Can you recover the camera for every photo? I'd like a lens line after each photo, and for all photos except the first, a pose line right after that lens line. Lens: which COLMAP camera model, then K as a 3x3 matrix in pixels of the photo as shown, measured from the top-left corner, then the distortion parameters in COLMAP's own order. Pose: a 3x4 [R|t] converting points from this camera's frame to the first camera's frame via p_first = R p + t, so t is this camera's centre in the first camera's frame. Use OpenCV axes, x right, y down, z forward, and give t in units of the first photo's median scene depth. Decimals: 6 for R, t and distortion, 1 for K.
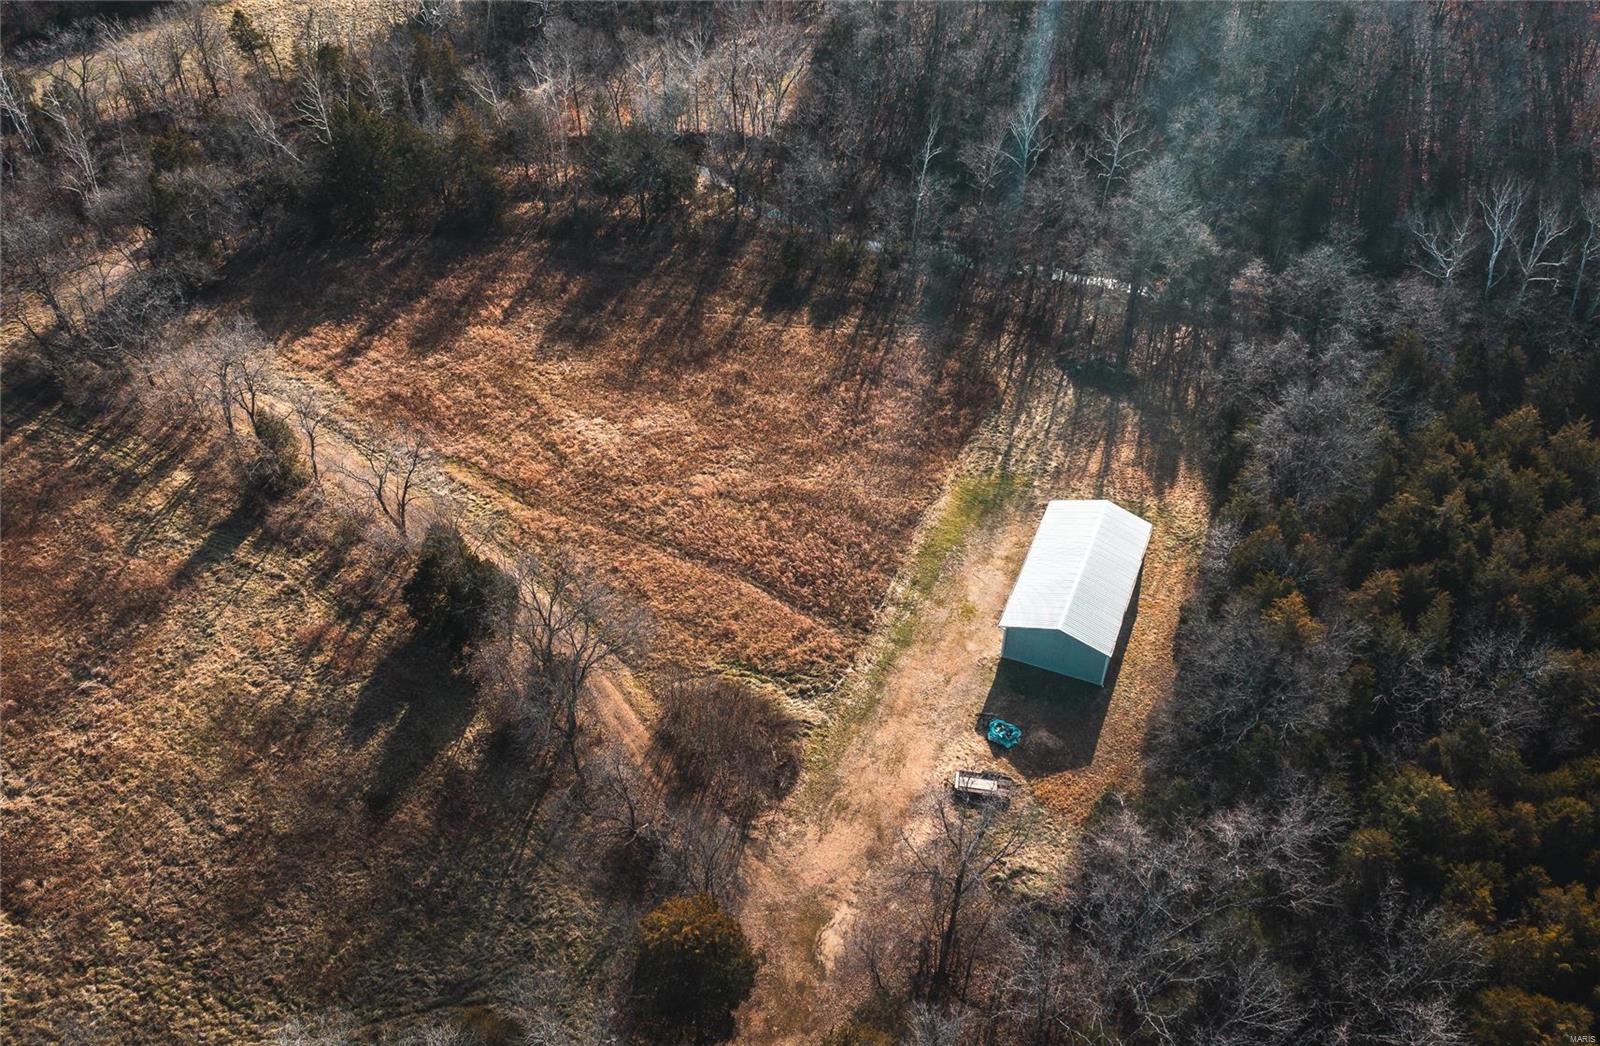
lens RADIAL K [[1270.0, 0, 805.8], [0, 1270.0, 515.9], [0, 0, 1]] dist [-0.023931, 0.001516]
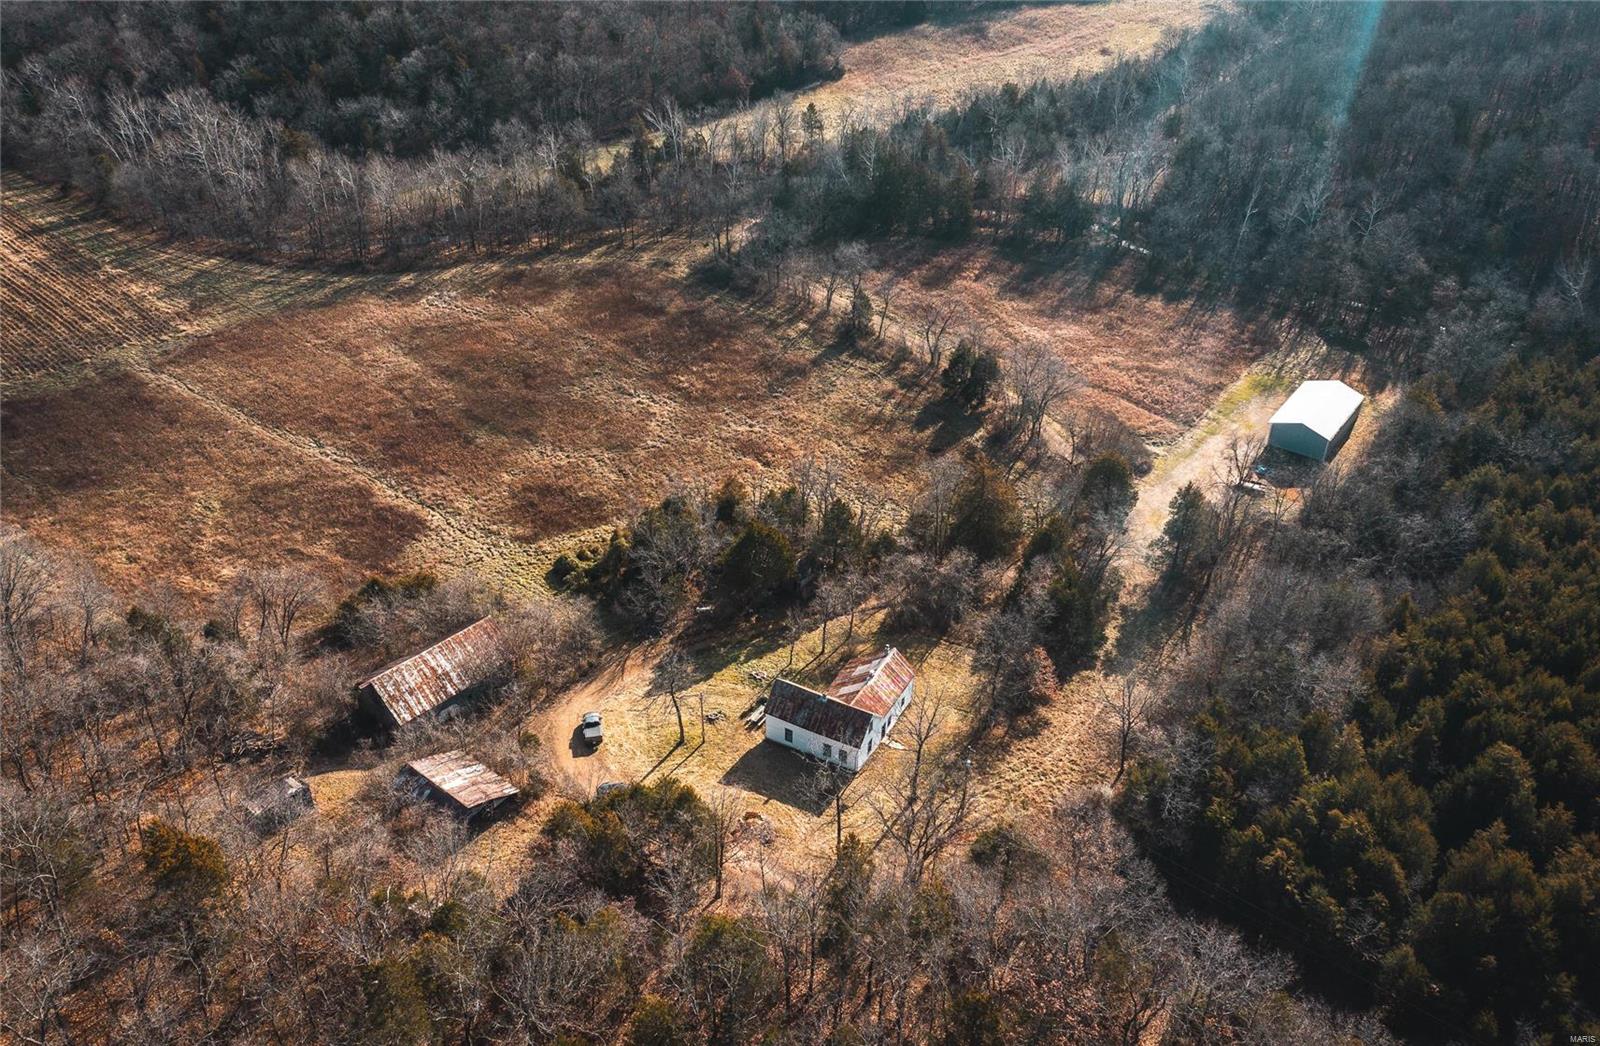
lens RADIAL K [[1270.0, 0, 798.3], [0, 1270.0, 519.5], [0, 0, 1]] dist [-0.023931, 0.001516]
pose [[0.970125, 0.140106, -0.198058, -0.099738], [-0.166159, 0.978567, -0.121644, 0.447308], [0.176770, 0.150919, 0.972613, -0.699950]]
